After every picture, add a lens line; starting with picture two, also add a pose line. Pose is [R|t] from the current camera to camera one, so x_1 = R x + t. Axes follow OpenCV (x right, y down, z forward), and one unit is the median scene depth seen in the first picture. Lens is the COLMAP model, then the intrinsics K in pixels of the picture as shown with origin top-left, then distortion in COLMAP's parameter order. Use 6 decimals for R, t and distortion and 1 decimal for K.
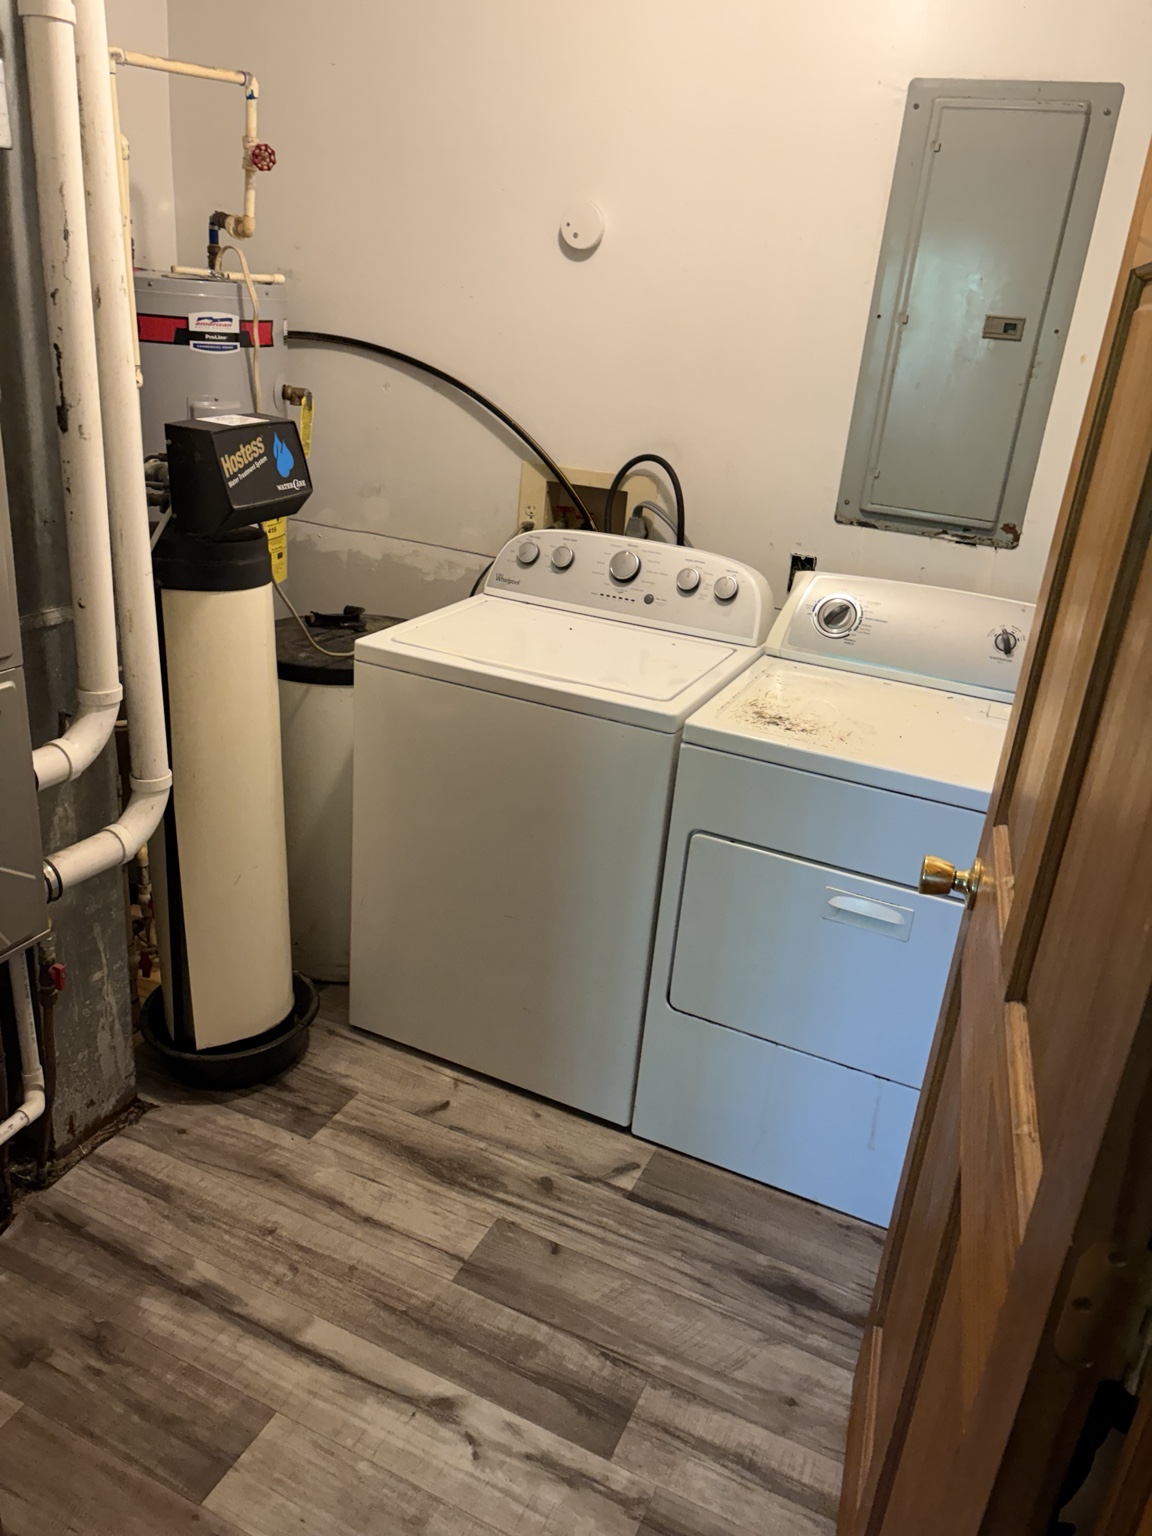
lens RADIAL K [[1165.1, 0, 569.9], [0, 1165.1, 765.8], [0, 0, 1]] dist [0.023184, 0.020899]
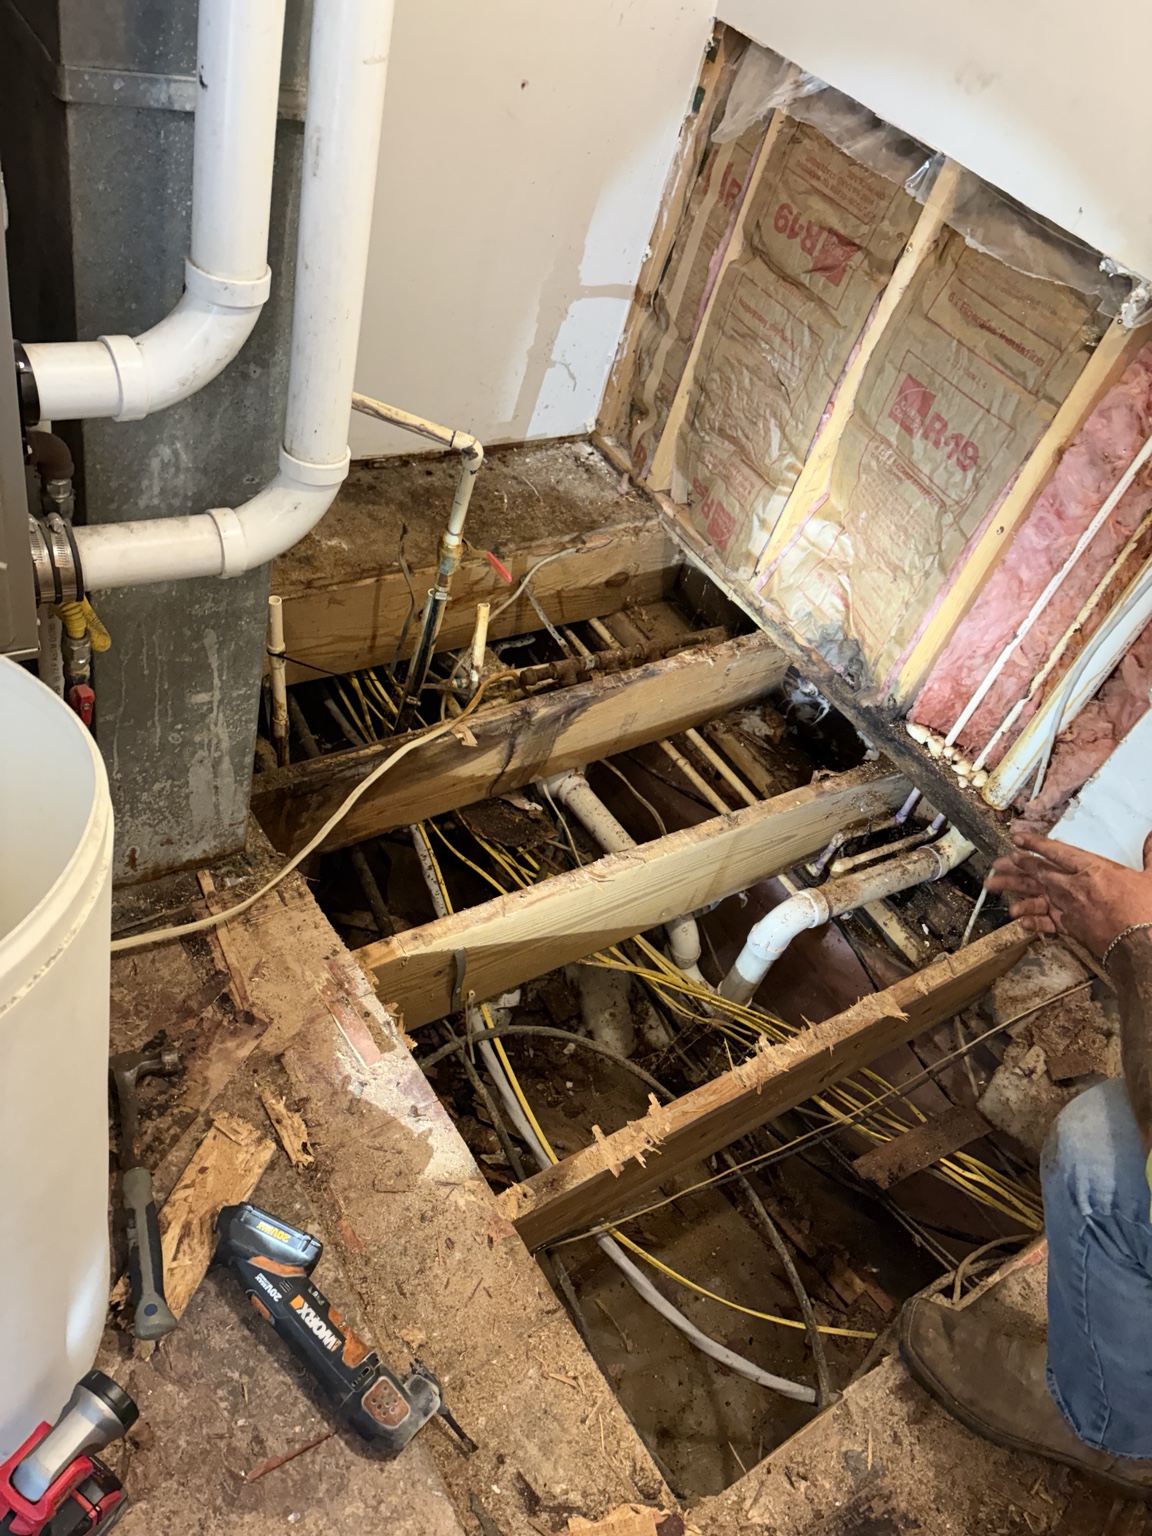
lens RADIAL K [[1165.1, 0, 575.6], [0, 1165.1, 766.6], [0, 0, 1]] dist [0.023184, 0.020899]
pose [[0.840480, 0.465415, -0.277456, -0.019968], [-0.366336, 0.865386, 0.341913, -0.101787], [0.399238, -0.185729, 0.897838, 0.512714]]
